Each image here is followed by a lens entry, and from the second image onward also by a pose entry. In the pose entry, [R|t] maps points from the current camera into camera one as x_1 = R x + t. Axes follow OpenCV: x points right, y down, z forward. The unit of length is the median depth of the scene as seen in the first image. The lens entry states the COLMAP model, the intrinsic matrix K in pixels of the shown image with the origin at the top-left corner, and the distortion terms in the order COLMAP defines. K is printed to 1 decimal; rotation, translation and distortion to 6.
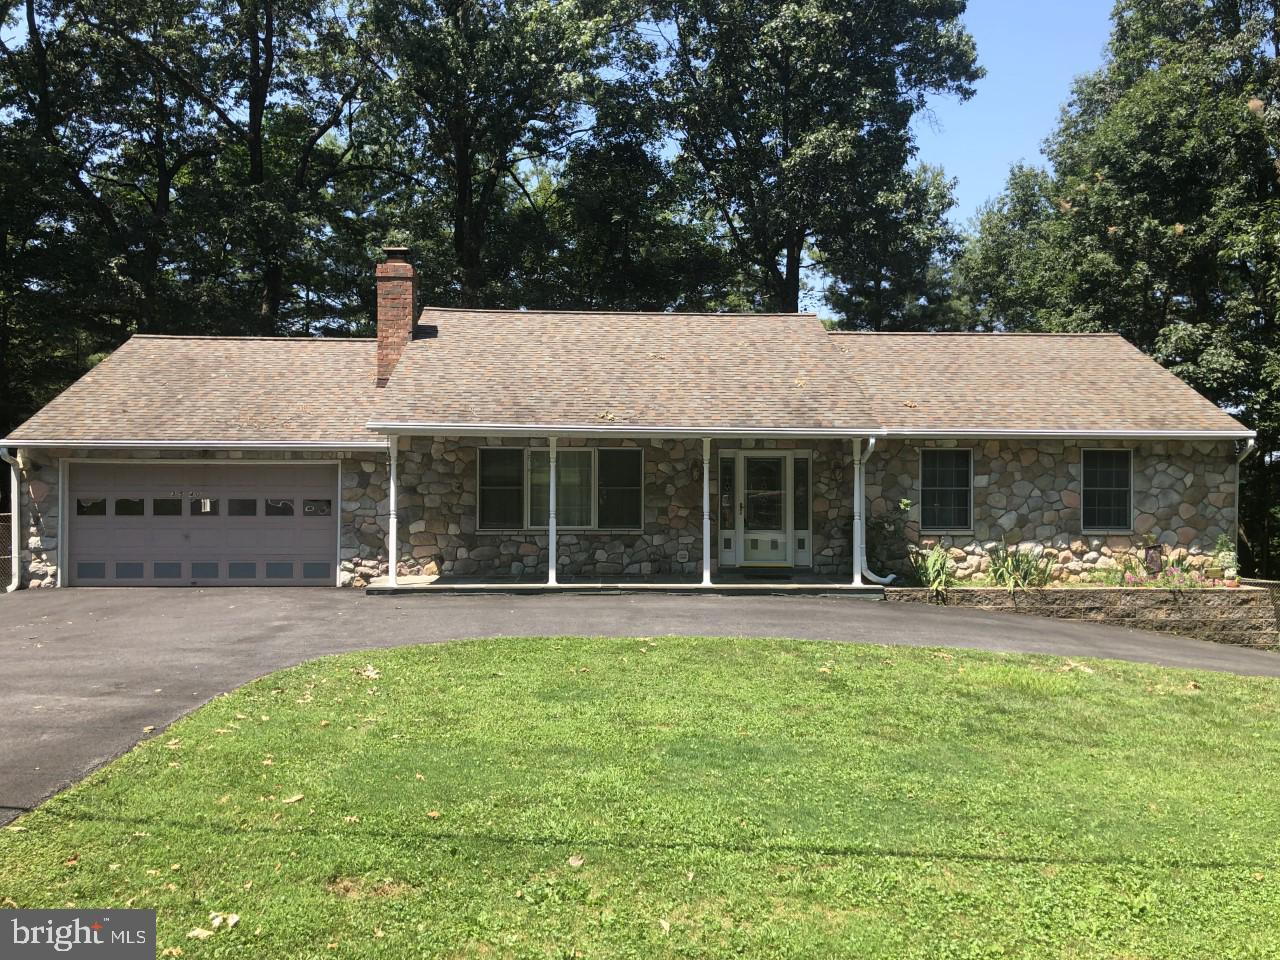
lens RADIAL K [[1051.8, 0, 644.5], [0, 1051.8, 474.0], [0, 0, 1]] dist [0.004444, -0.006620]
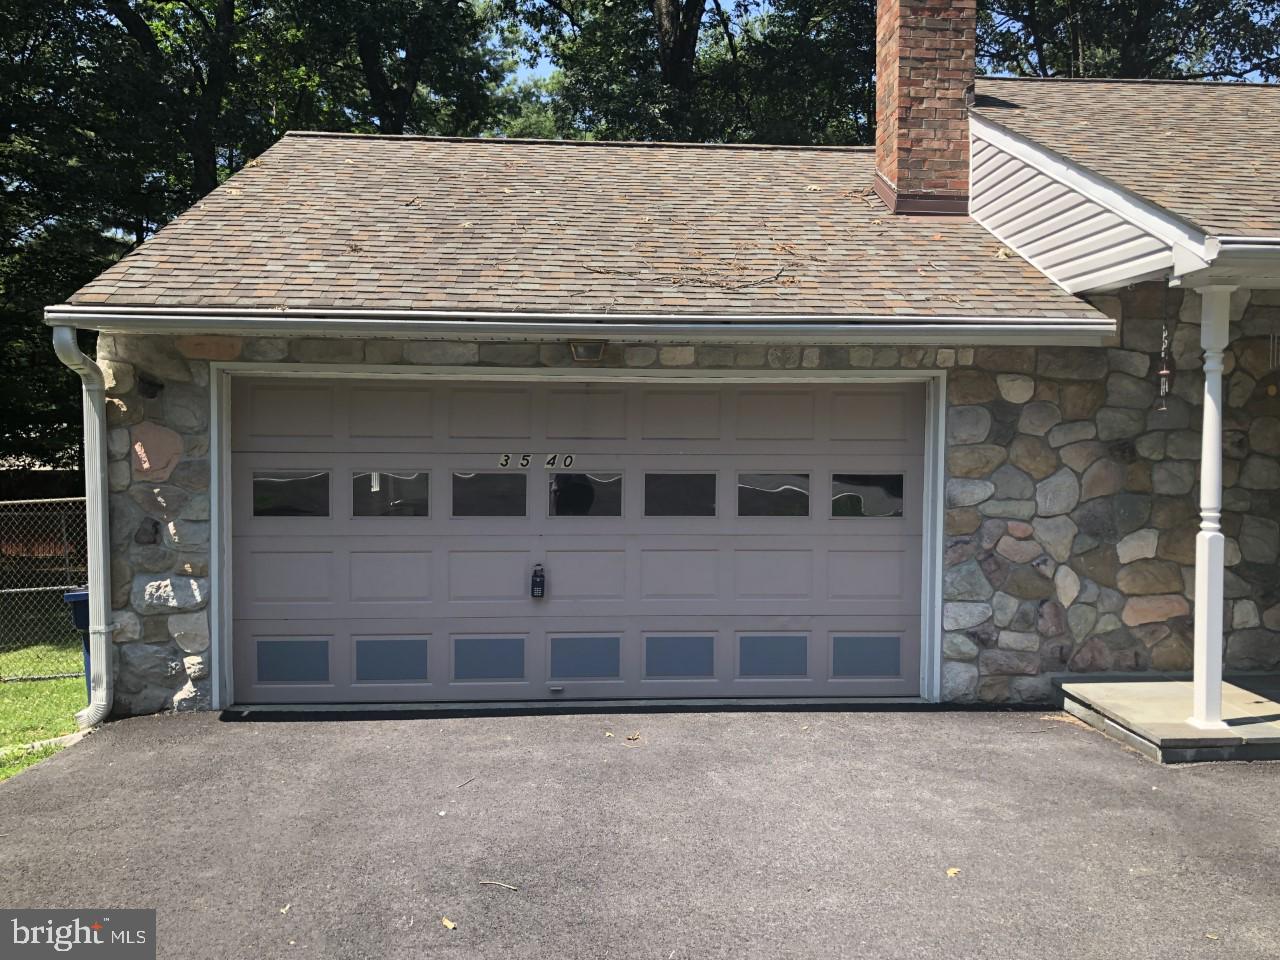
lens RADIAL K [[1051.8, 0, 636.9], [0, 1051.8, 484.9], [0, 0, 1]] dist [0.004444, -0.006620]
pose [[0.999999, 0.001313, 0.000452, -0.400030], [-0.001332, 0.999003, 0.044618, 0.010994], [-0.000393, -0.044618, 0.999004, 0.620260]]
